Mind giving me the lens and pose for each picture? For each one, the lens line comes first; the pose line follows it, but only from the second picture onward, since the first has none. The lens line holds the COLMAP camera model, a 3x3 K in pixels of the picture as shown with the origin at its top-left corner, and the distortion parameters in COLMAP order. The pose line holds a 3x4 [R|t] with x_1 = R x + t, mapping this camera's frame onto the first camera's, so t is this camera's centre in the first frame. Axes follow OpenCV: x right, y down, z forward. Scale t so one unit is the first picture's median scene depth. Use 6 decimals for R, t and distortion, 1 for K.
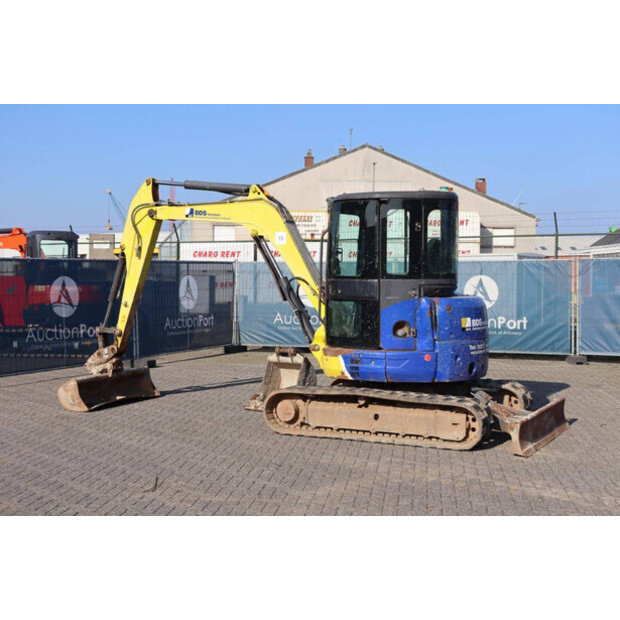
lens RADIAL K [[948.0, 0, 309.6], [0, 948.0, 313.2], [0, 0, 1]] dist [0.103354, 0.000000]
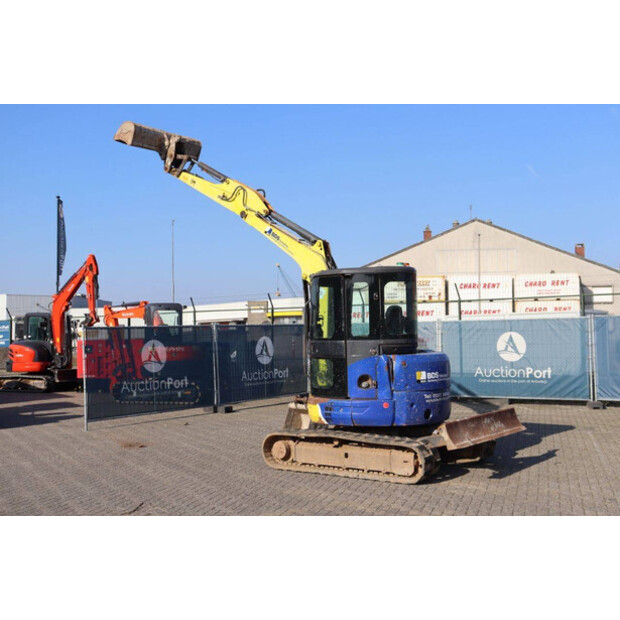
lens RADIAL K [[807.5, 0, 311.1], [0, 807.5, 311.0], [0, 0, 1]] dist [-0.009214, 0.000000]
pose [[0.984361, -0.023779, -0.174550, 0.168189], [0.012282, 0.997701, -0.066652, -0.004059], [0.175734, 0.063466, 0.982390, -0.014453]]
